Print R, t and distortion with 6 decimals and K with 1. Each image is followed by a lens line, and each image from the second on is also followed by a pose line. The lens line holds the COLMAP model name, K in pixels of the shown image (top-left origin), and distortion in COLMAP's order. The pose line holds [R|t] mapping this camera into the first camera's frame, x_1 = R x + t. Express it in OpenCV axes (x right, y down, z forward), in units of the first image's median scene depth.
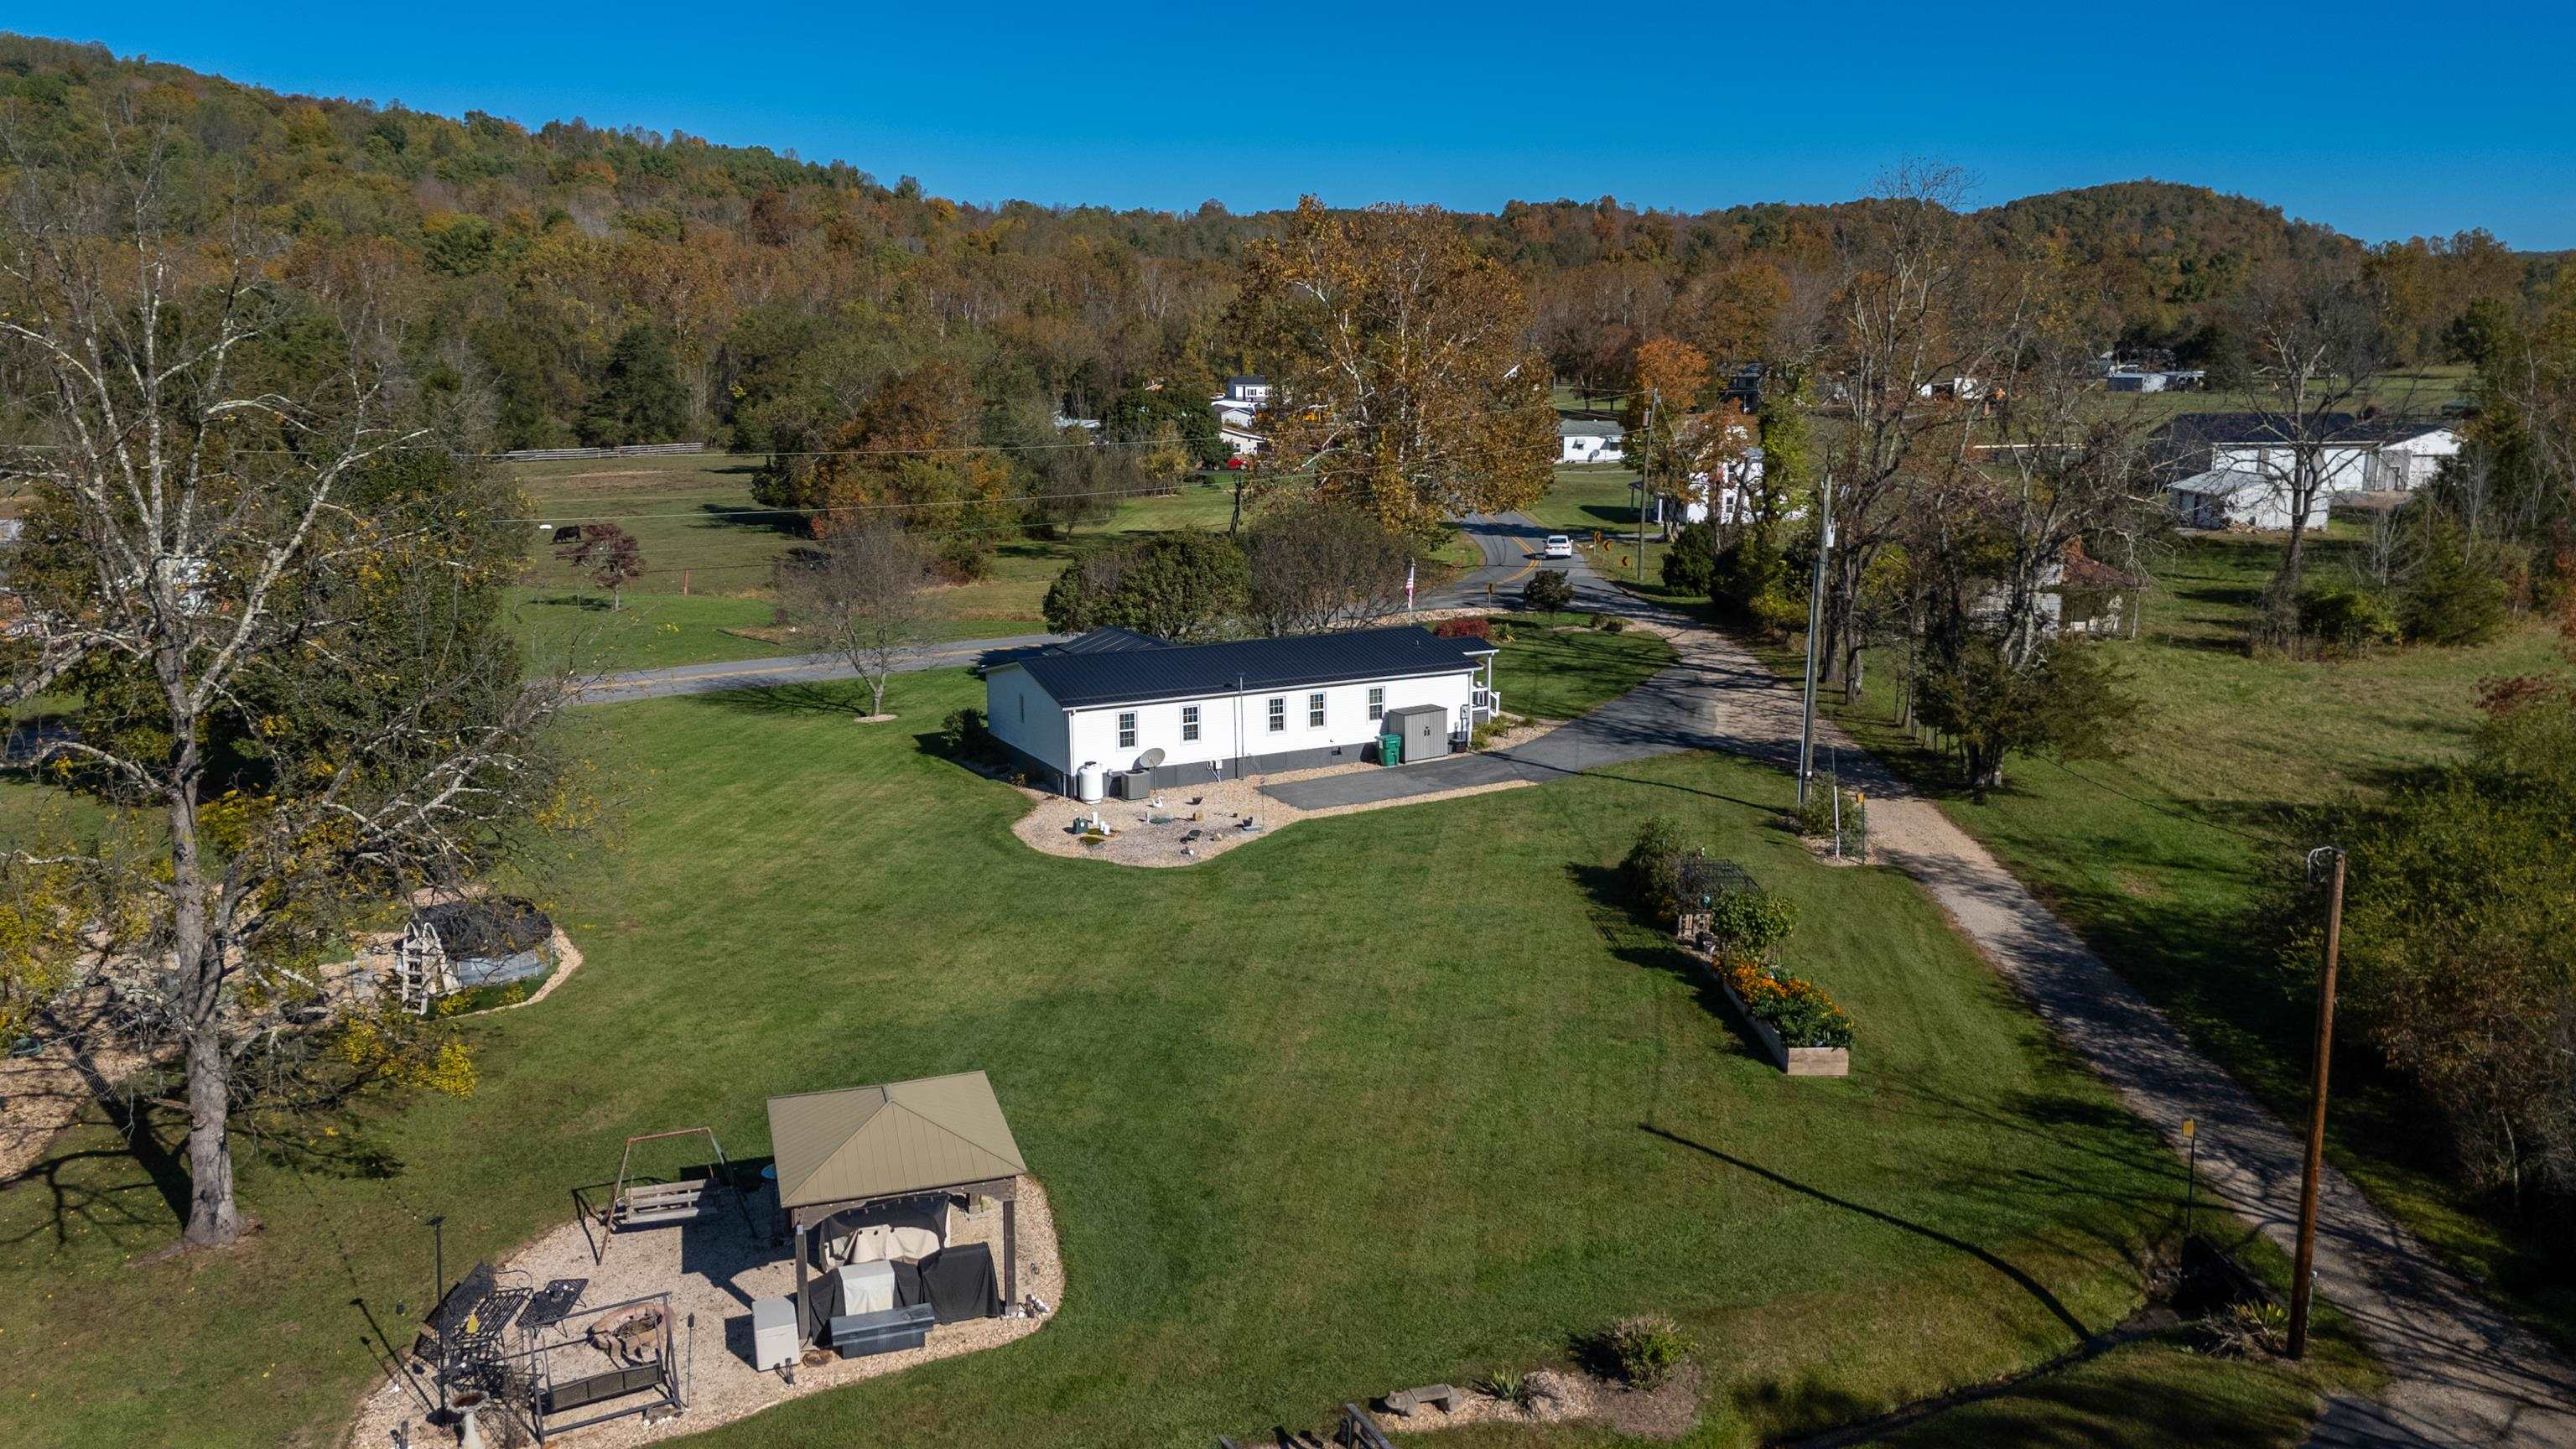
lens RADIAL K [[1924.8, 0, 1288.0], [0, 1924.8, 724.5], [0, 0, 1]] dist [0.075397, -0.068874]
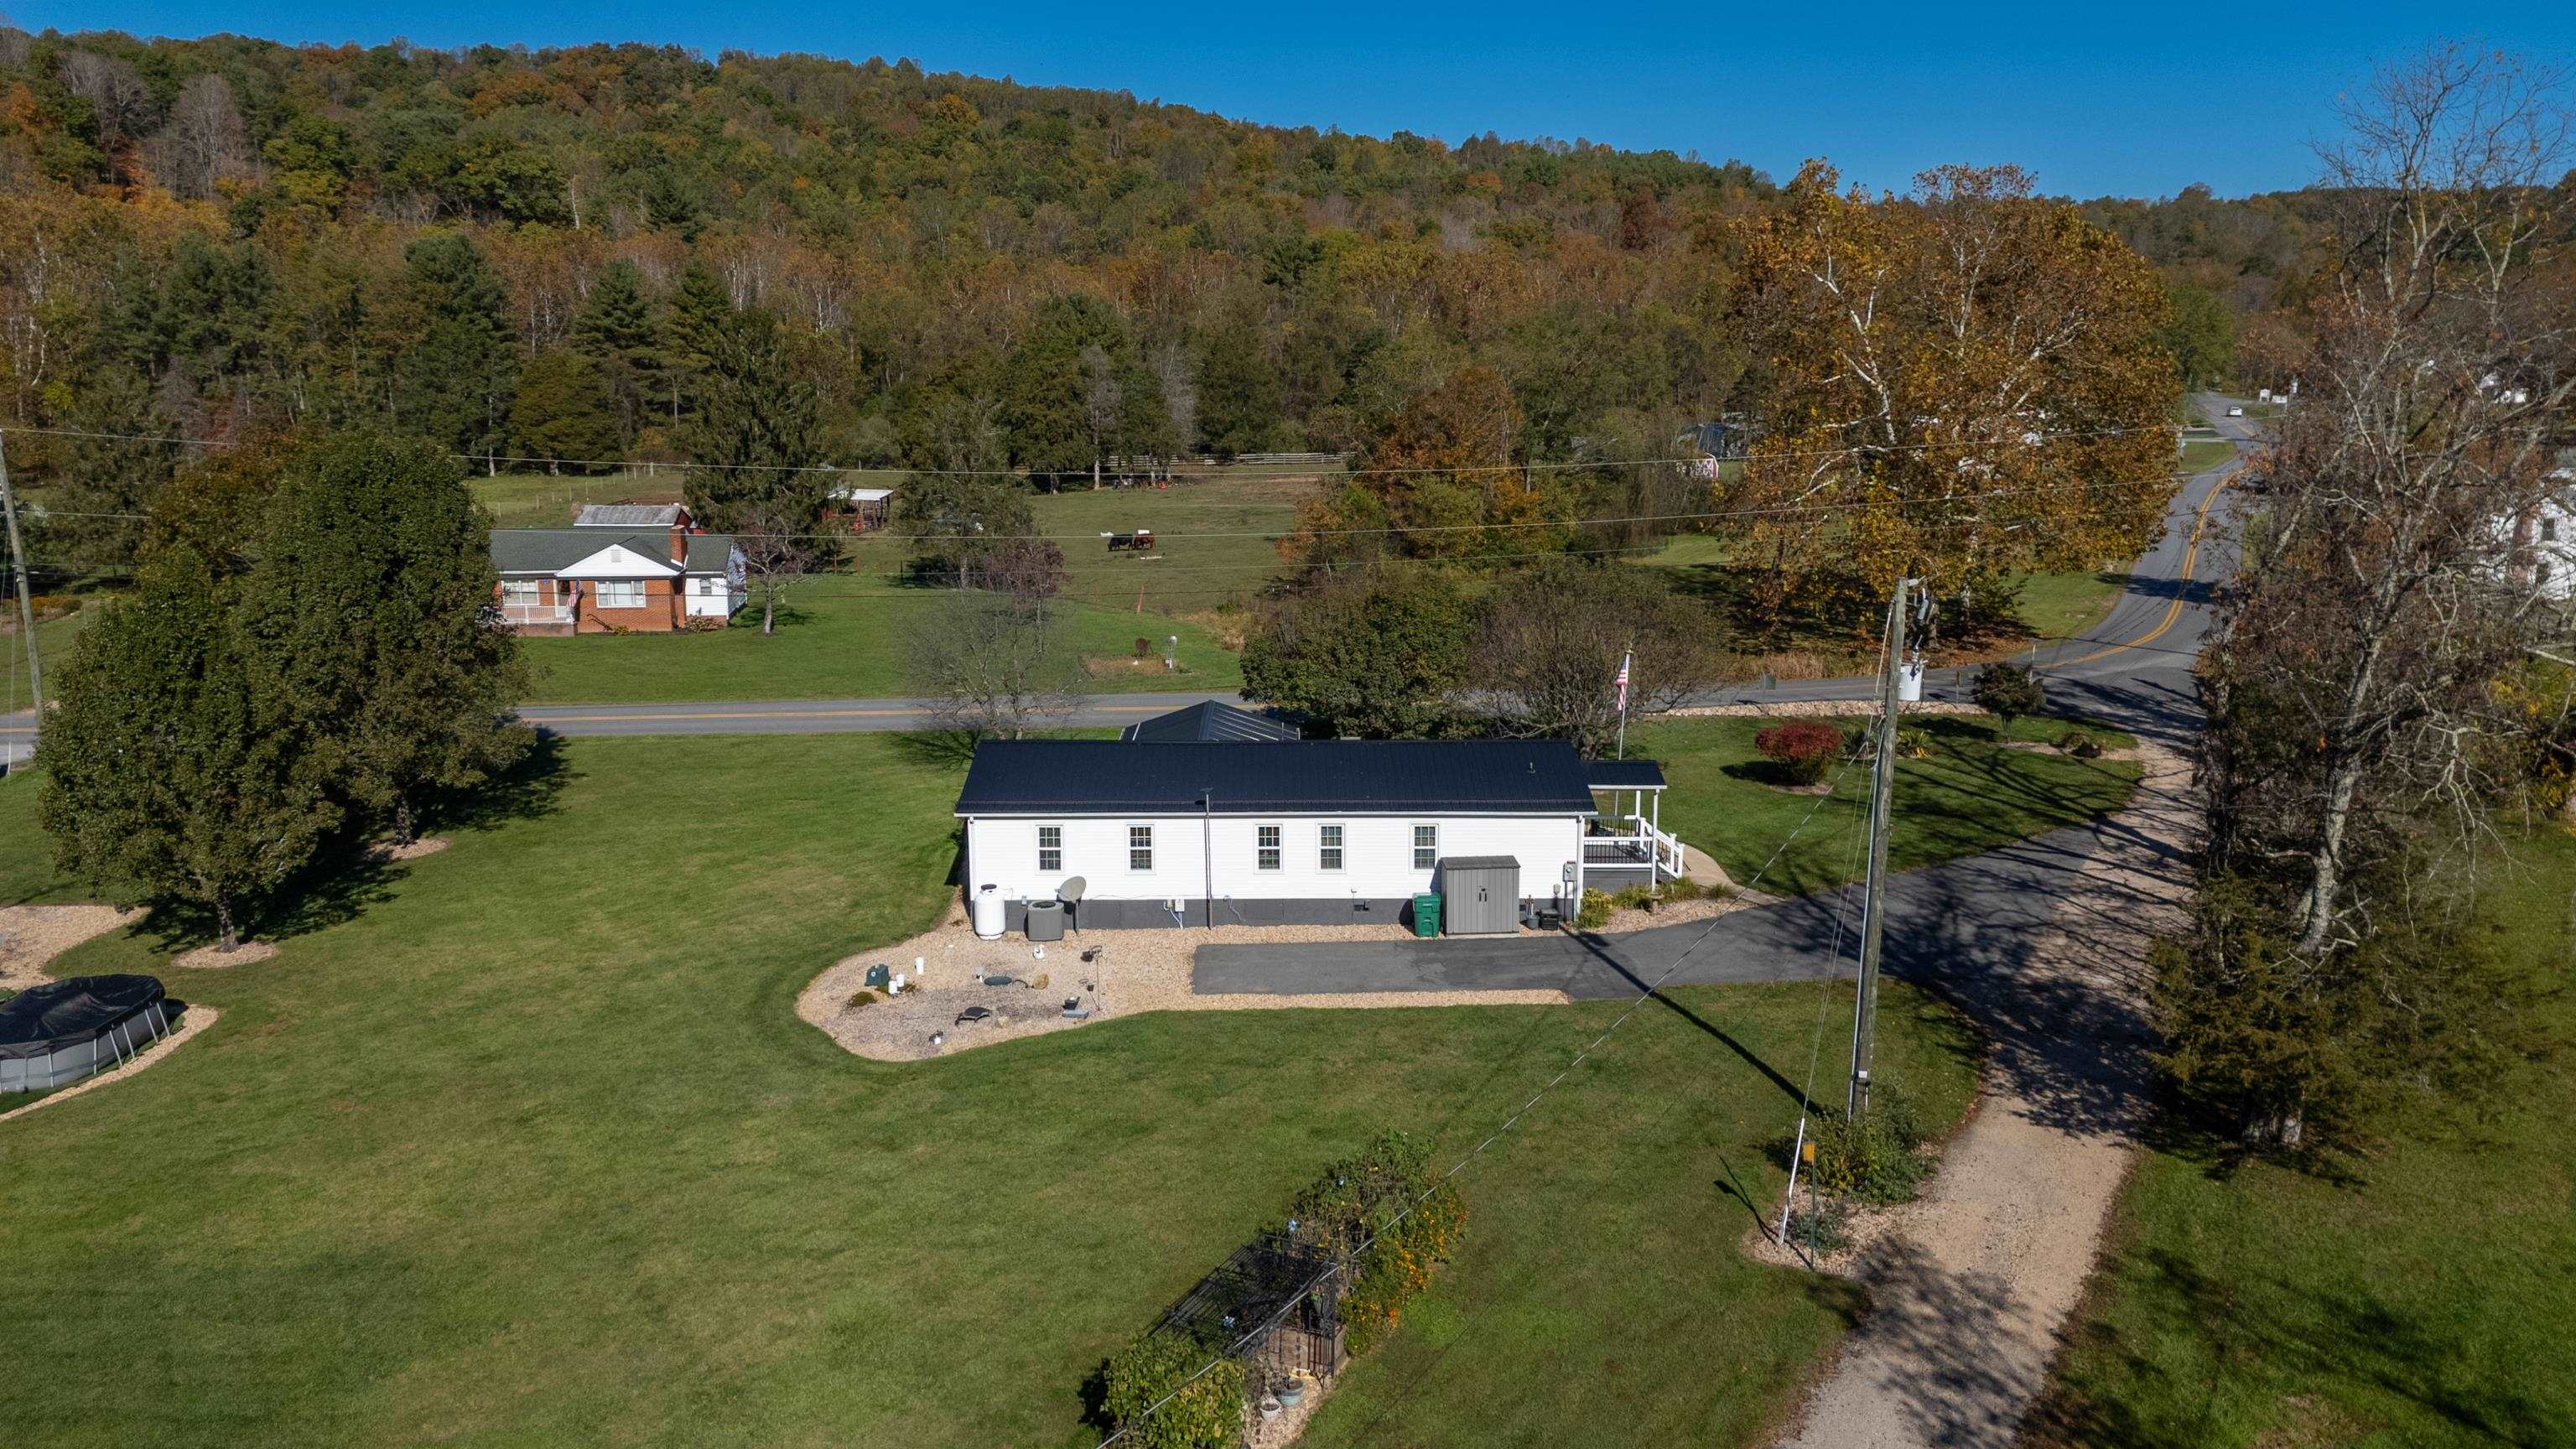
lens RADIAL K [[1924.8, 0, 1288.0], [0, 1924.8, 724.5], [0, 0, 1]] dist [0.075397, -0.068874]
pose [[0.886527, 0.092090, -0.453420, 0.323589], [-0.093026, 0.995457, 0.020295, -0.066333], [0.453229, 0.024187, 0.891066, 0.331832]]
